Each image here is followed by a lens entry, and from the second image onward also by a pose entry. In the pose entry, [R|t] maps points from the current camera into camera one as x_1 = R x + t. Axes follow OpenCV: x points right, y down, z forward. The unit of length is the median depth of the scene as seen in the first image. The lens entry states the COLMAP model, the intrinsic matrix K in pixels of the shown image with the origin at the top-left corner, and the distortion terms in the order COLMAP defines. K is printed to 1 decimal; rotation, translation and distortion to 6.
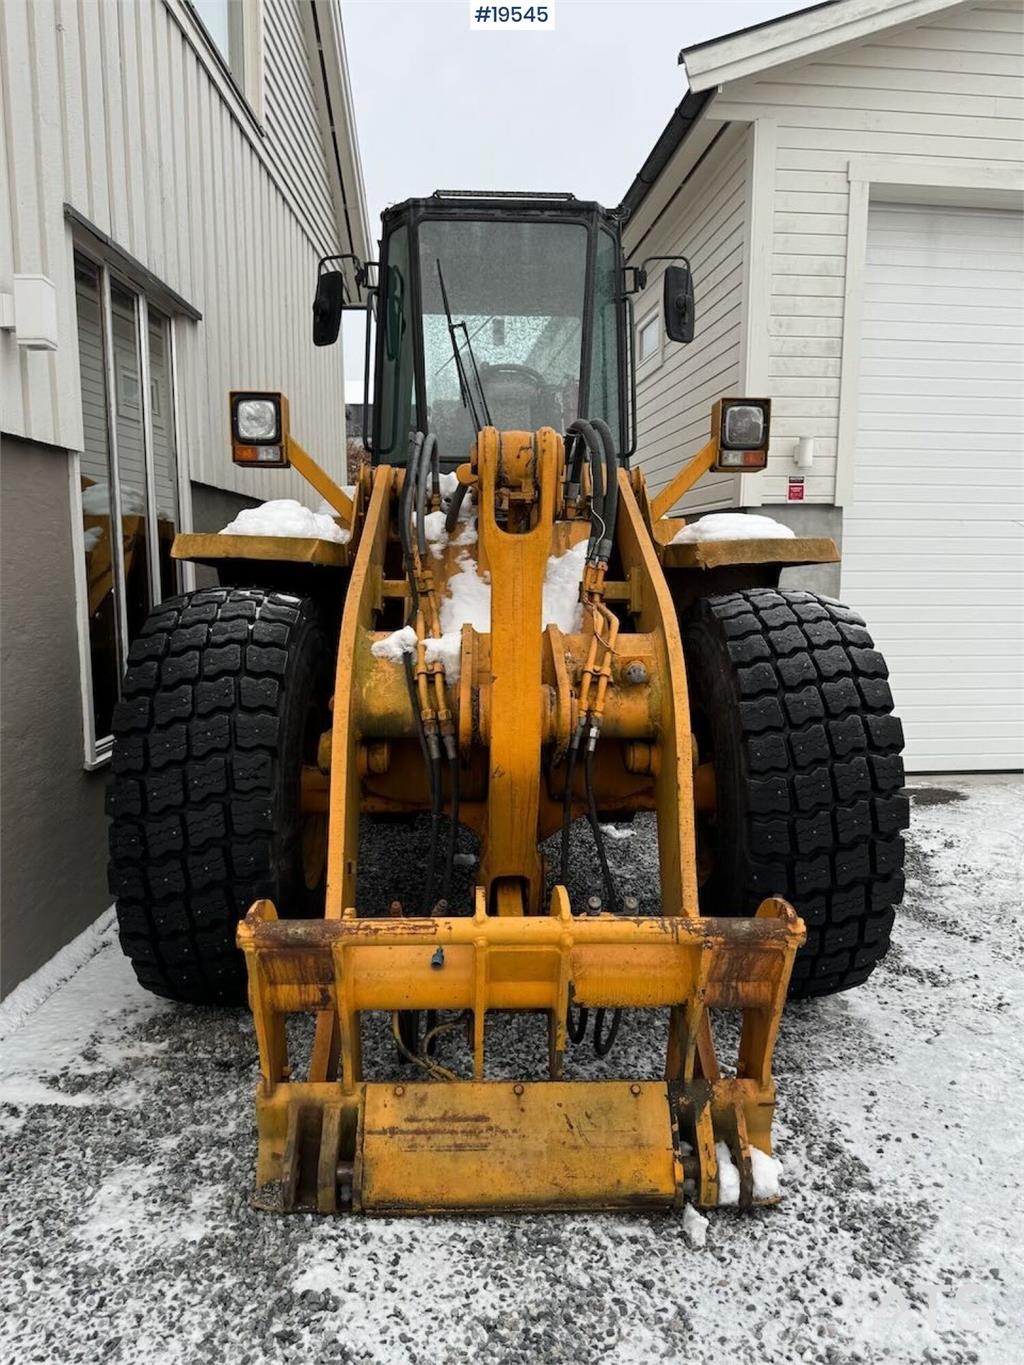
lens RADIAL K [[966.6, 0, 521.8], [0, 966.6, 676.8], [0, 0, 1]] dist [0.044196, -0.052743]
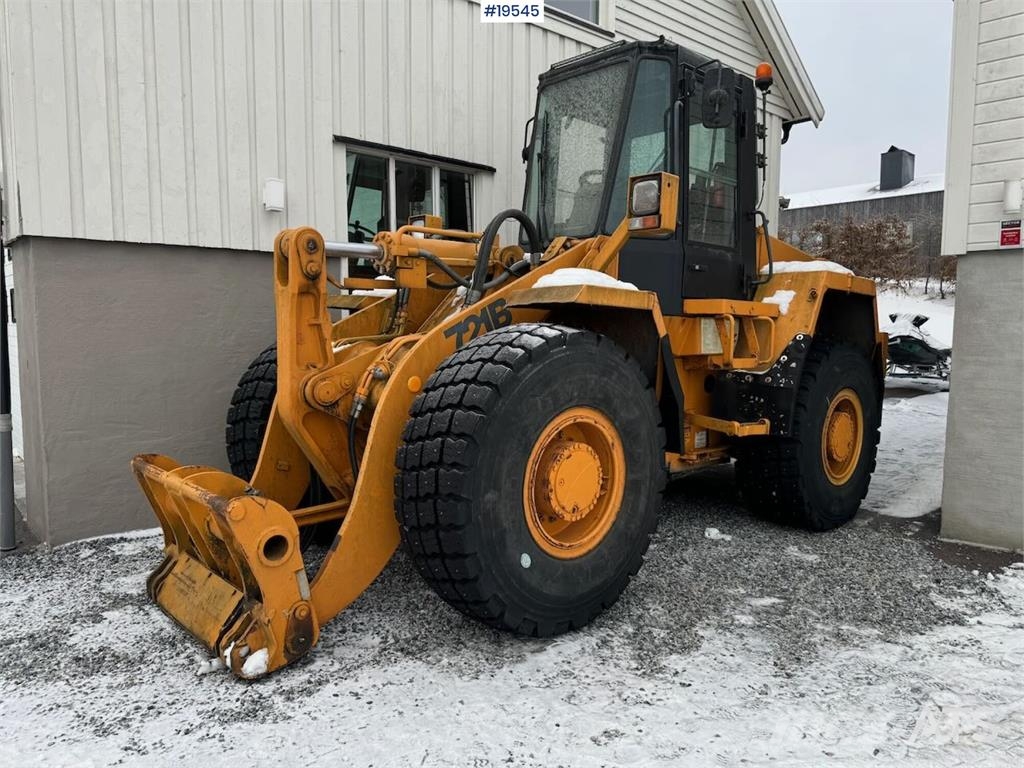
lens RADIAL K [[725.1, 0, 515.7], [0, 725.1, 385.7], [0, 0, 1]] dist [0.044196, -0.052743]
pose [[0.648161, 0.061123, -0.759046, 1.082054], [-0.090558, 0.995887, 0.002866, -0.006282], [0.756100, 0.066880, 0.651030, 0.362775]]
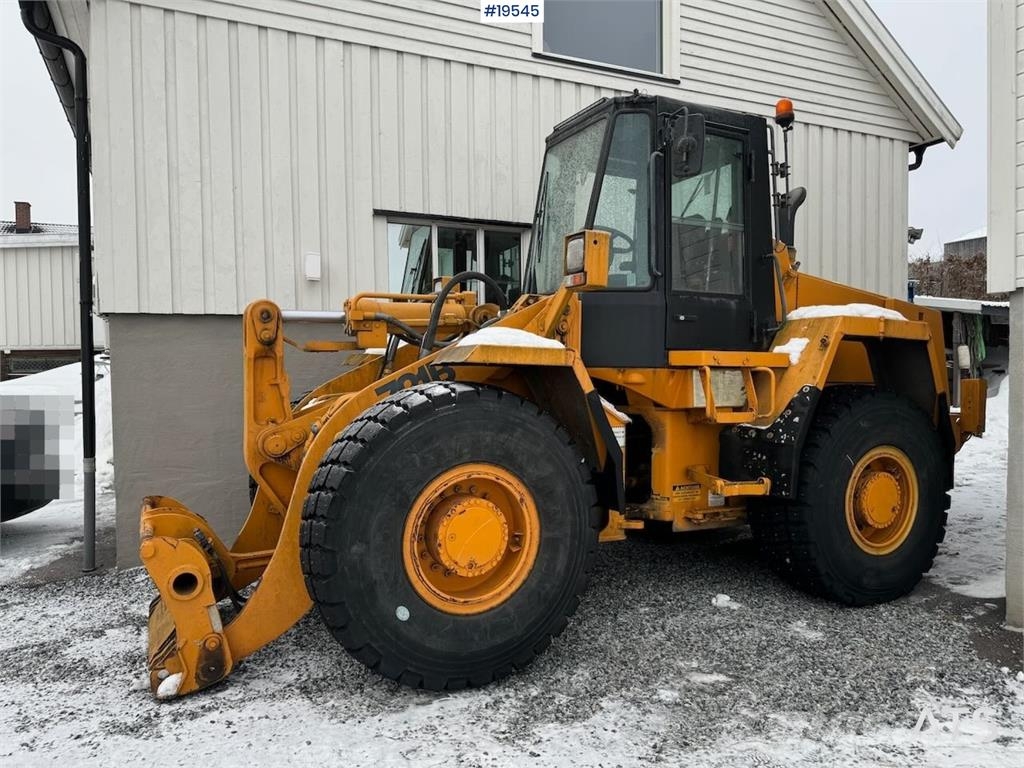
lens RADIAL K [[725.1, 0, 515.7], [0, 725.1, 386.4], [0, 0, 1]] dist [0.044196, -0.052743]
pose [[0.409113, 0.011923, -0.912406, 1.350476], [-0.093697, 0.995178, -0.029008, -0.069327], [0.907660, 0.097357, 0.408258, 0.722974]]
